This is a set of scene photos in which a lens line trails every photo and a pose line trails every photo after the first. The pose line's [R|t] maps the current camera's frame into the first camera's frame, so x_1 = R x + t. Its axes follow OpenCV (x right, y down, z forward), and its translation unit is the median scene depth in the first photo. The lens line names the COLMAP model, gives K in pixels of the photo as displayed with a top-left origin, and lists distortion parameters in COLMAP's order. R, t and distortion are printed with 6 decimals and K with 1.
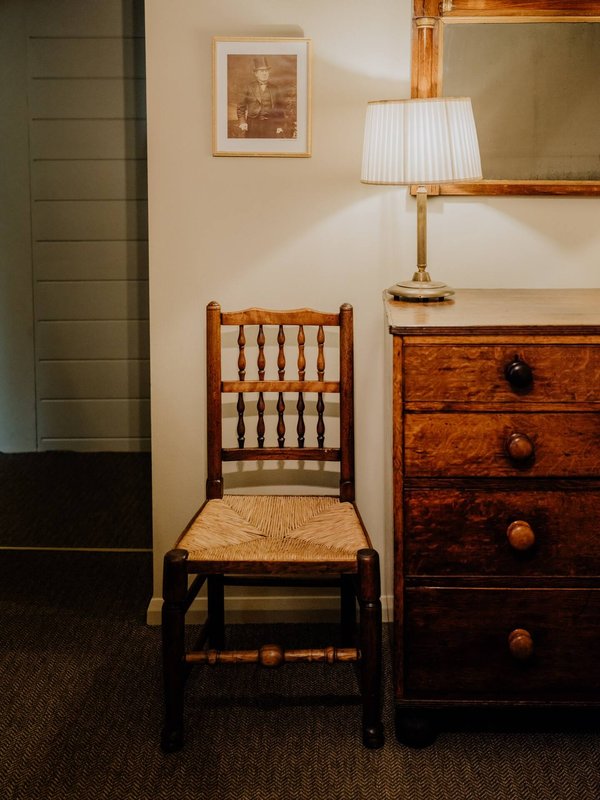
lens RADIAL K [[1458.4, 0, 300.9], [0, 1458.4, 397.1], [0, 0, 1]] dist [-0.001491, 0.000000]
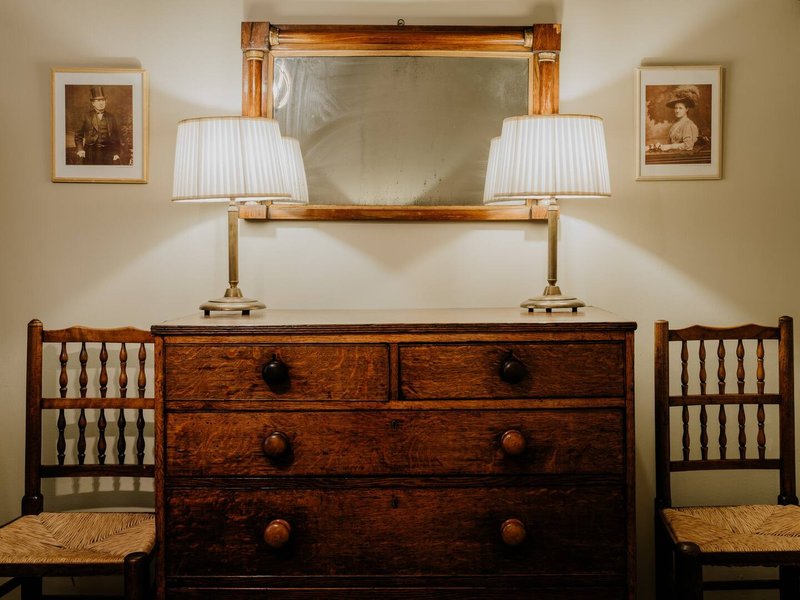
lens RADIAL K [[1458.4, 0, 399.0], [0, 1458.4, 303.3], [0, 0, 1]] dist [-0.001491, 0.000000]
pose [[0.999676, 0.001903, 0.025366, 0.169383], [0.001263, 0.992257, -0.124193, 0.050638], [-0.025406, 0.124185, 0.991934, -0.015236]]
